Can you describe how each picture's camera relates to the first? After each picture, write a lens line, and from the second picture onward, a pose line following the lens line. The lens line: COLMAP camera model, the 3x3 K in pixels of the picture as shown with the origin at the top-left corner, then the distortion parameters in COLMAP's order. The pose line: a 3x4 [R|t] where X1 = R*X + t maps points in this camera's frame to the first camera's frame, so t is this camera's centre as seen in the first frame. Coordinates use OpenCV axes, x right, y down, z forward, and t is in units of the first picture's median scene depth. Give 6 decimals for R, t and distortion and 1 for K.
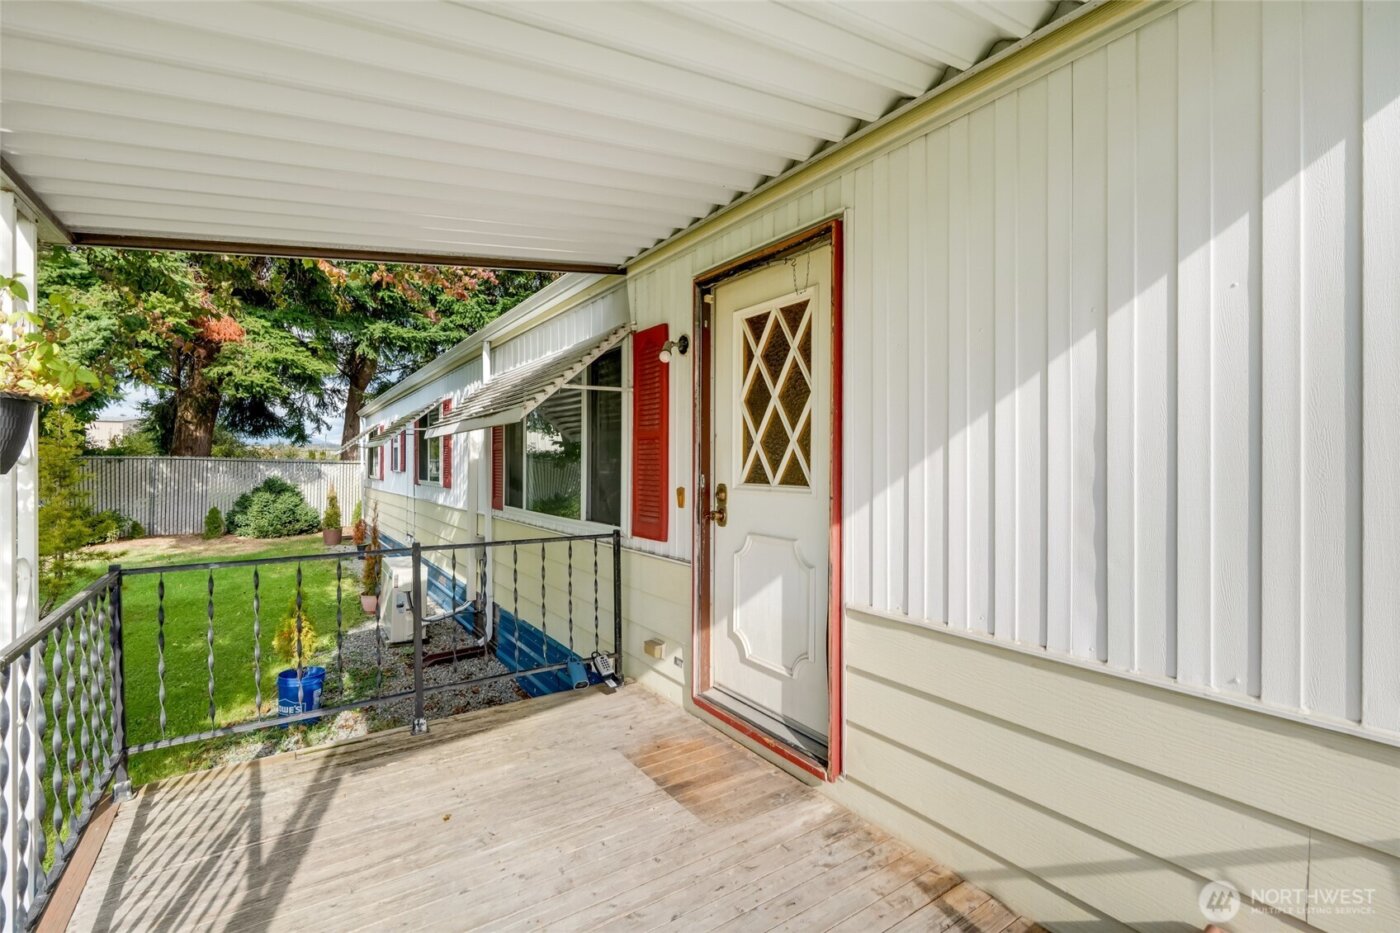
lens RADIAL K [[624.5, 0, 721.6], [0, 624.5, 486.7], [0, 0, 1]] dist [-0.000828, 0.000367]
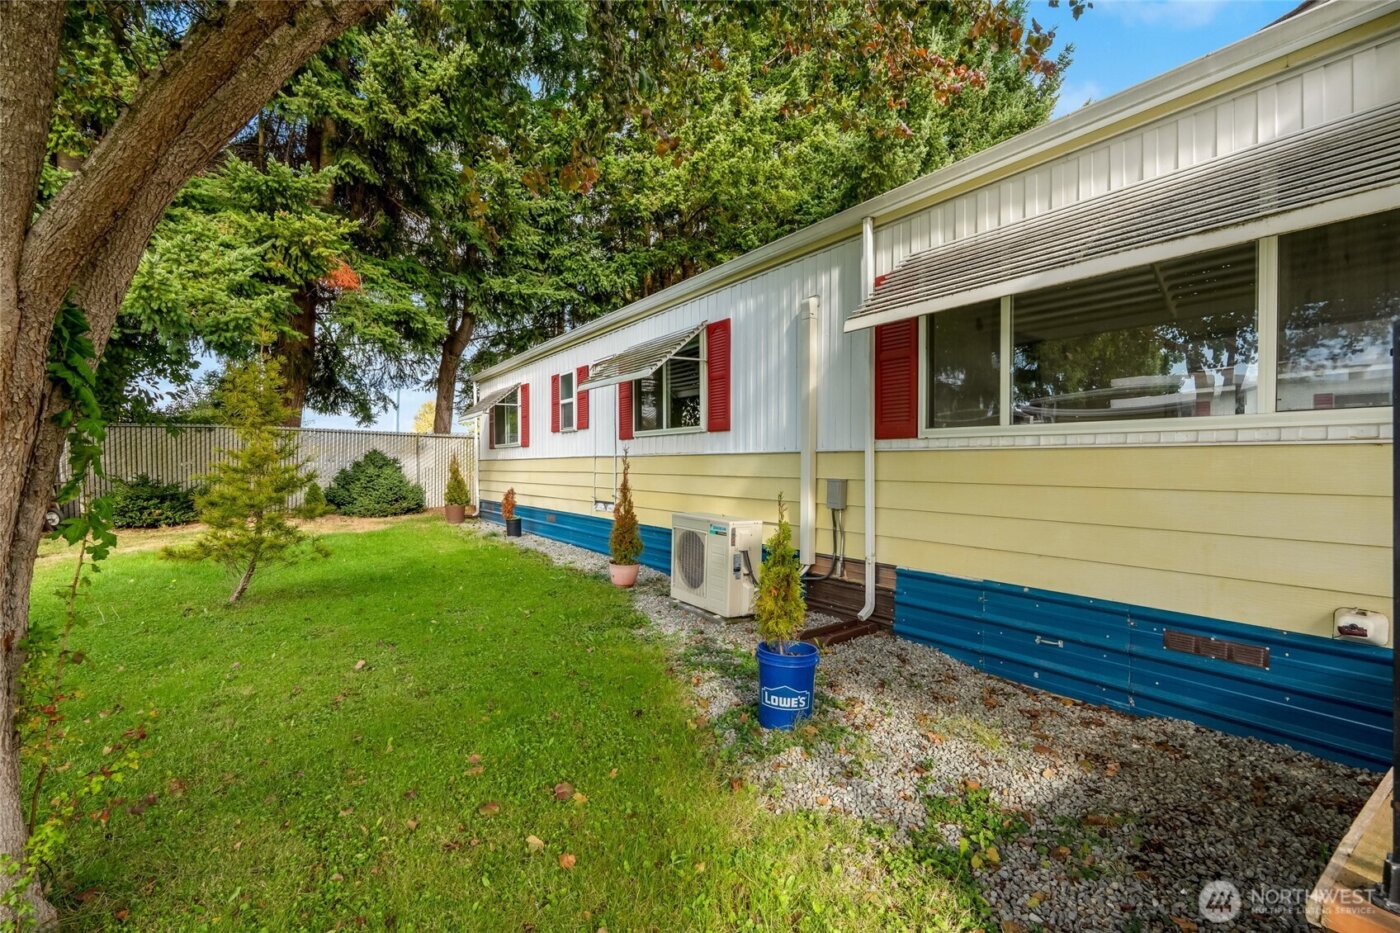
lens RADIAL K [[624.5, 0, 702.5], [0, 624.5, 481.8], [0, 0, 1]] dist [-0.000828, 0.000367]
pose [[0.999991, -0.003636, 0.001966, -0.288142], [0.003661, 0.999912, -0.012739, 0.048923], [-0.001920, 0.012746, 0.999917, 0.125317]]
